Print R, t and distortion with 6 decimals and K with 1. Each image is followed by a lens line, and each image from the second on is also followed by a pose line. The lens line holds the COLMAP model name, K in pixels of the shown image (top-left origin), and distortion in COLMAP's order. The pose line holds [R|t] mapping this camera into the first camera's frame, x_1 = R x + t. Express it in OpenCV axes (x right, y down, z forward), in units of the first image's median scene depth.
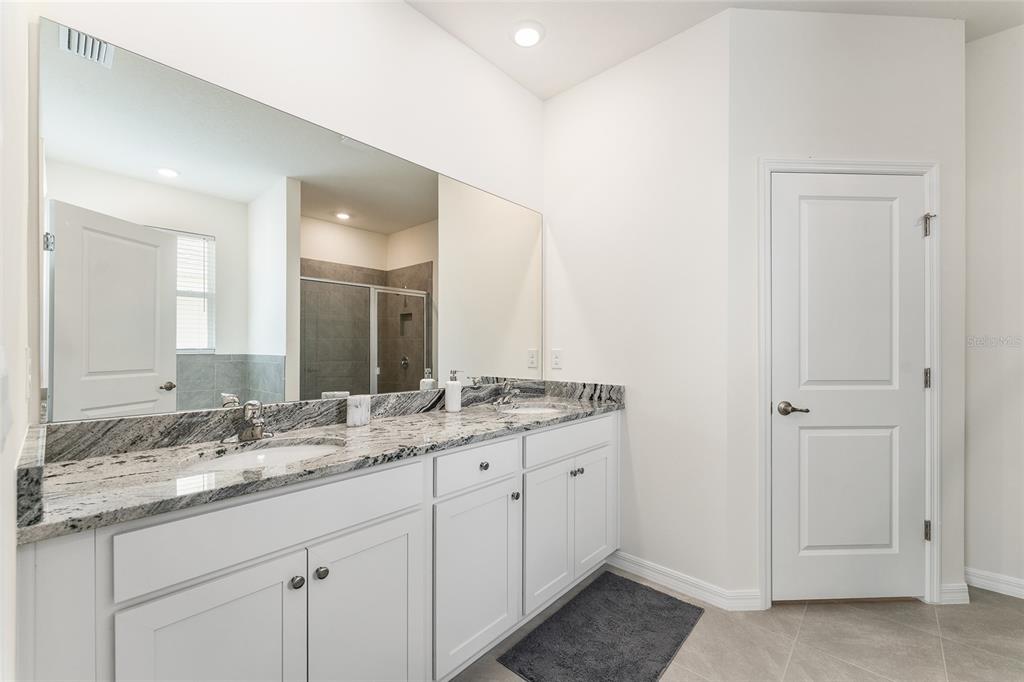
lens RADIAL K [[412.2, 0, 515.7], [0, 412.2, 350.3], [0, 0, 1]] dist [0.001743, -0.001029]
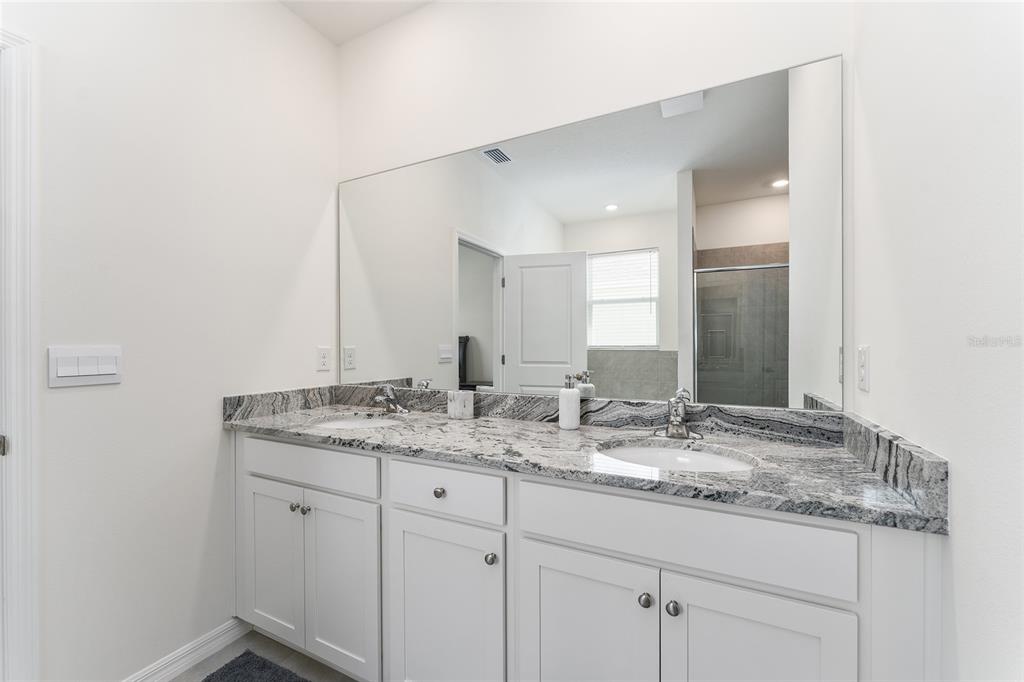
lens RADIAL K [[412.2, 0, 516.4], [0, 412.2, 339.3], [0, 0, 1]] dist [0.001743, -0.001029]
pose [[0.264740, -0.017792, -0.964156, 0.616938], [0.001455, 0.999836, -0.018051, -0.003098], [0.964319, 0.003376, 0.264722, 0.771659]]
